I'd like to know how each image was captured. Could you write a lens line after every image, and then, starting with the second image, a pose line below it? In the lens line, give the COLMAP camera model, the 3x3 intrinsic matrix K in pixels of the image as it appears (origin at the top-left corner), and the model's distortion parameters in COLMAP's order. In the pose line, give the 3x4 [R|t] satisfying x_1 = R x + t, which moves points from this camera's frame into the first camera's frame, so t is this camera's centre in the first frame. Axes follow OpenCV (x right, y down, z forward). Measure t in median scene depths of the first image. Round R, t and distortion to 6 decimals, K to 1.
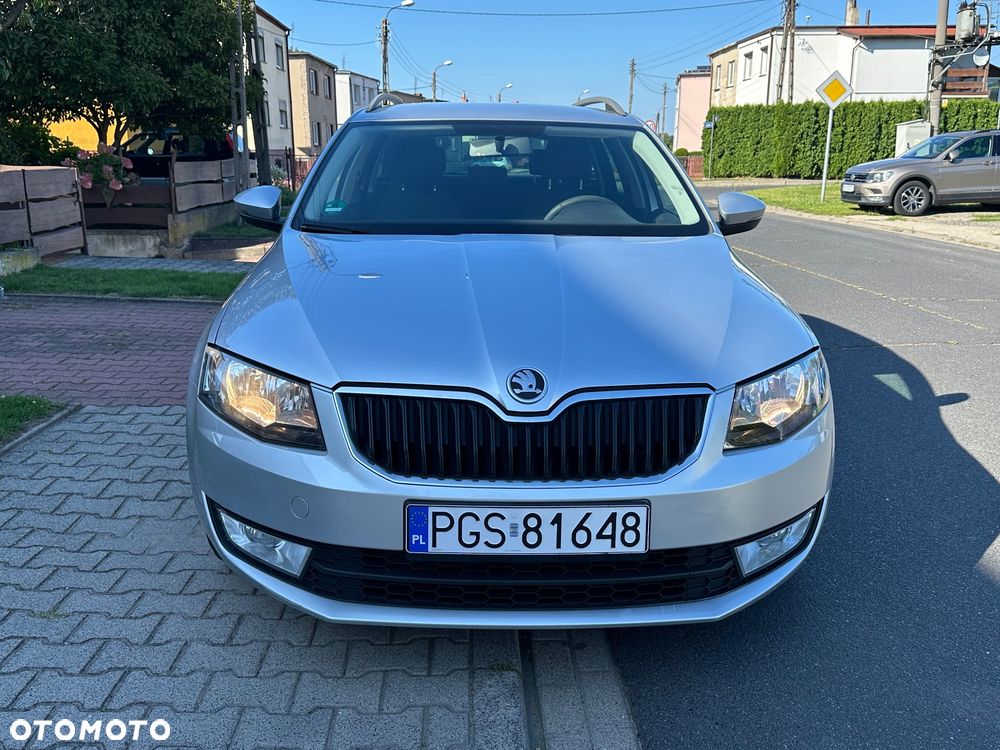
lens RADIAL K [[875.1, 0, 500.0], [0, 875.1, 375.0], [0, 0, 1]] dist [0.124109, -0.220151]
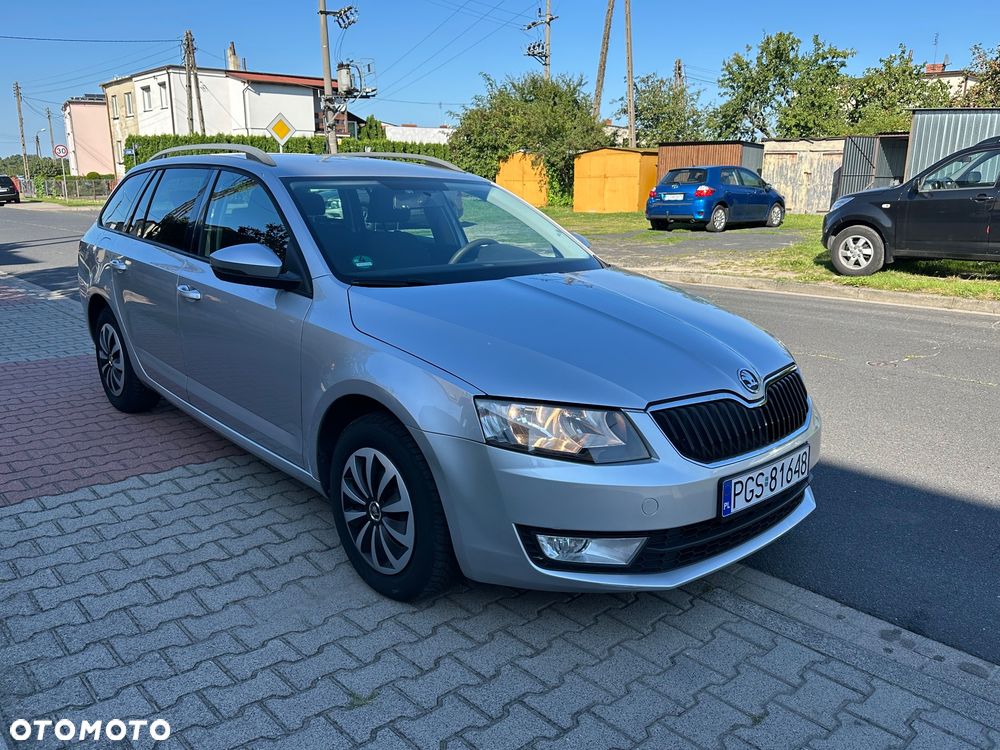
lens RADIAL K [[762.7, 0, 499.0], [0, 762.7, 371.5], [0, 0, 1]] dist [0.084046, -0.125191]
pose [[0.766041, -0.153737, 0.624136, -0.700634], [0.152480, 0.986724, 0.055902, -0.089721], [-0.624444, 0.052345, 0.779313, 0.185910]]
